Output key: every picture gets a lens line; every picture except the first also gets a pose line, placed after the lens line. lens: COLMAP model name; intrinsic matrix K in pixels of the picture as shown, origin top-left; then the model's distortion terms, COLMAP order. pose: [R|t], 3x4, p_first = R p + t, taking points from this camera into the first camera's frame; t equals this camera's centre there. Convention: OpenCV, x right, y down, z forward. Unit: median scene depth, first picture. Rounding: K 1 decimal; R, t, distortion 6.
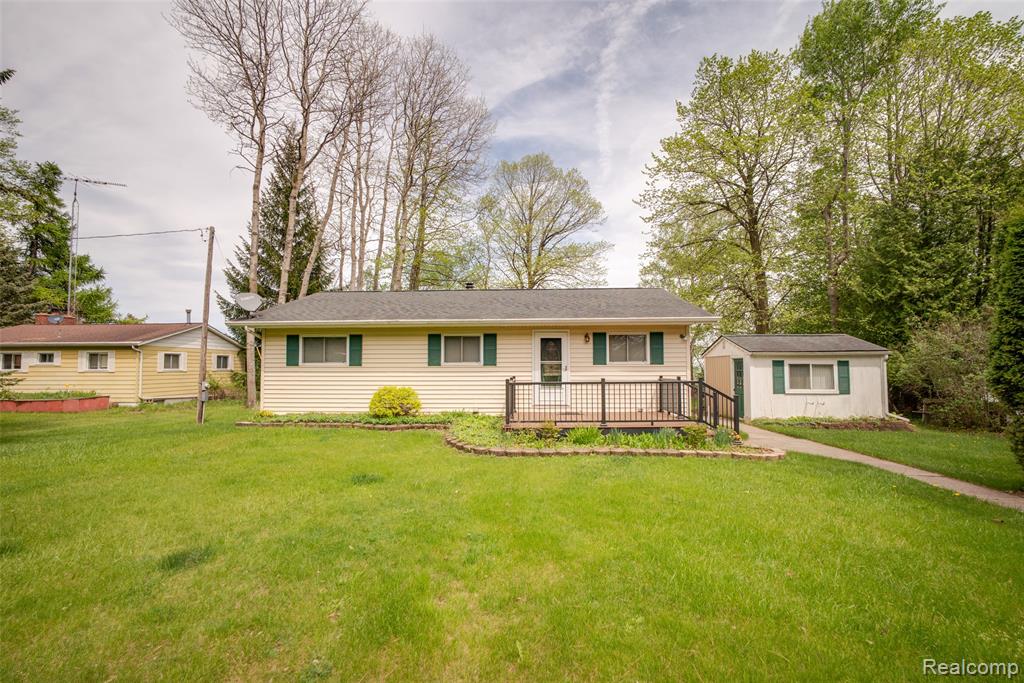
lens RADIAL K [[431.0, 0, 498.5], [0, 431.0, 346.5], [0, 0, 1]] dist [-0.001216, -0.000089]
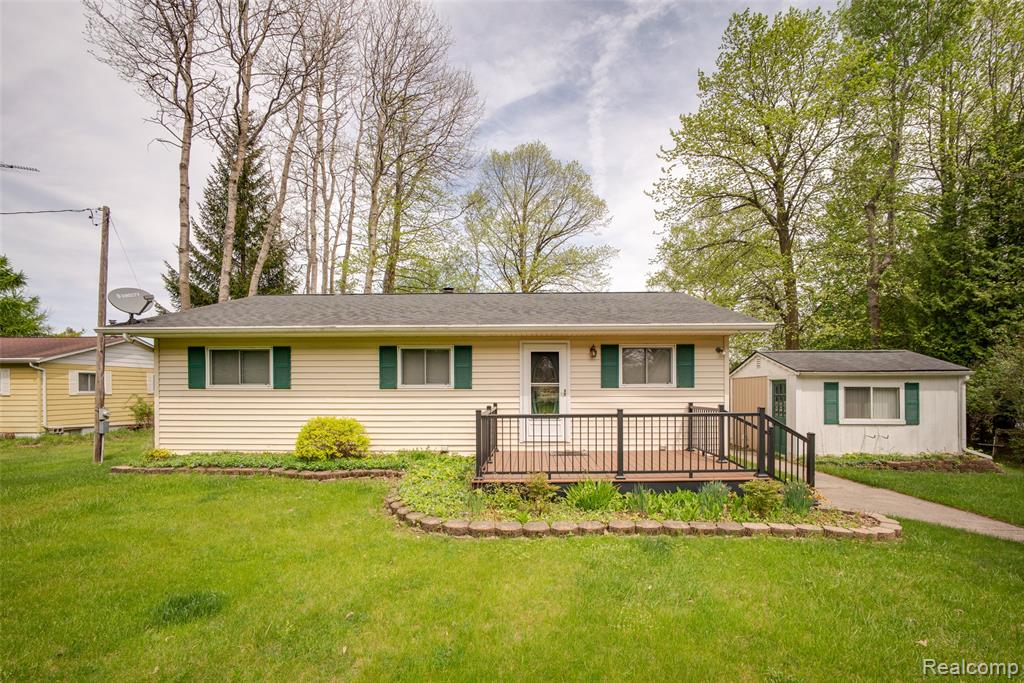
lens RADIAL K [[444.1, 0, 514.7], [0, 444.1, 383.4], [0, 0, 1]] dist [-0.000511, -0.000005]
pose [[0.998926, 0.001326, 0.046306, 0.030955], [-0.003028, 0.999321, 0.036710, 0.006121], [-0.046226, -0.036811, 0.998253, 0.213201]]
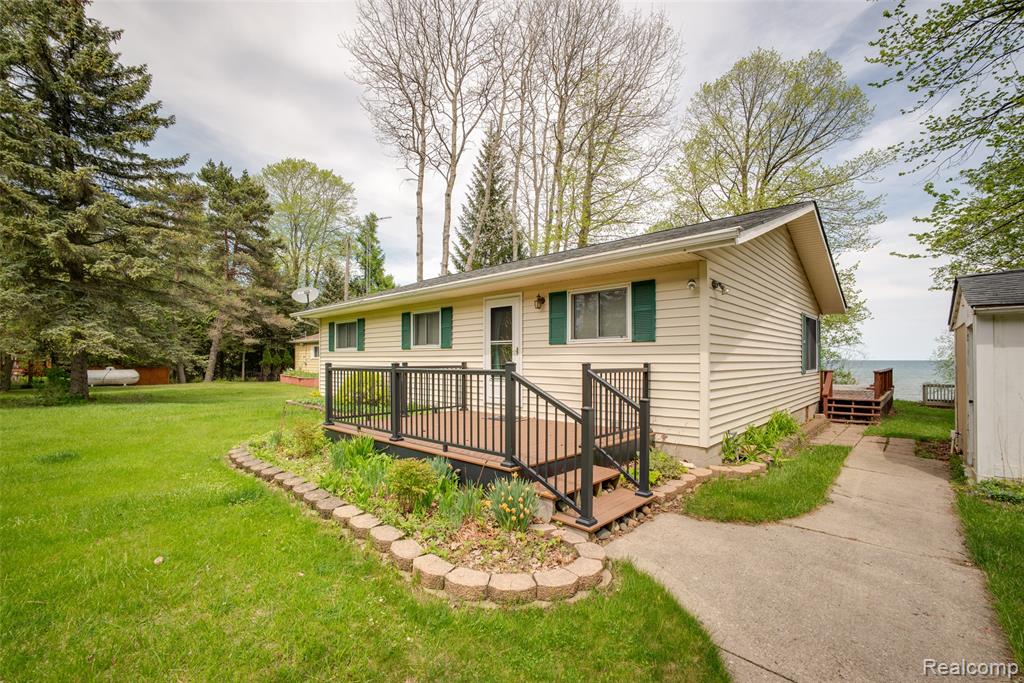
lens RADIAL K [[431.0, 0, 498.5], [0, 431.0, 346.5], [0, 0, 1]] dist [-0.001216, -0.000089]
pose [[0.768028, -0.014551, -0.640251, 0.503240], [0.027180, 0.999582, 0.009887, 0.032707], [0.639839, -0.024995, 0.768102, 0.424478]]
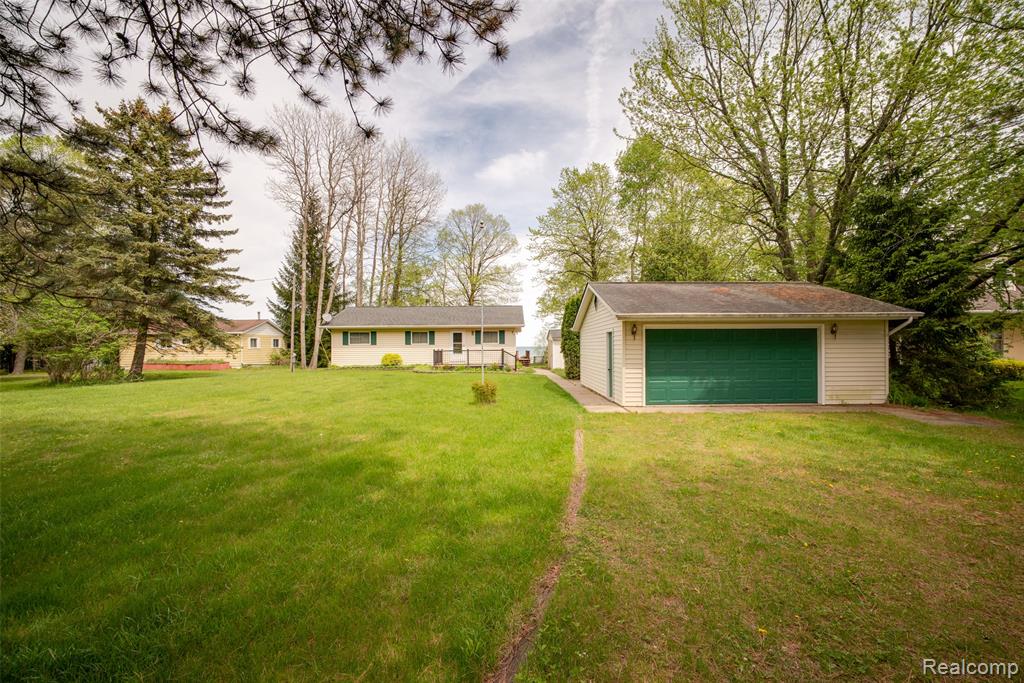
lens RADIAL K [[431.0, 0, 498.5], [0, 431.0, 346.5], [0, 0, 1]] dist [-0.001216, -0.000089]
pose [[0.998427, -0.002617, 0.056003, 0.192296], [0.000044, 0.998946, 0.045897, -0.048496], [-0.056064, -0.045822, 0.997375, -1.242883]]
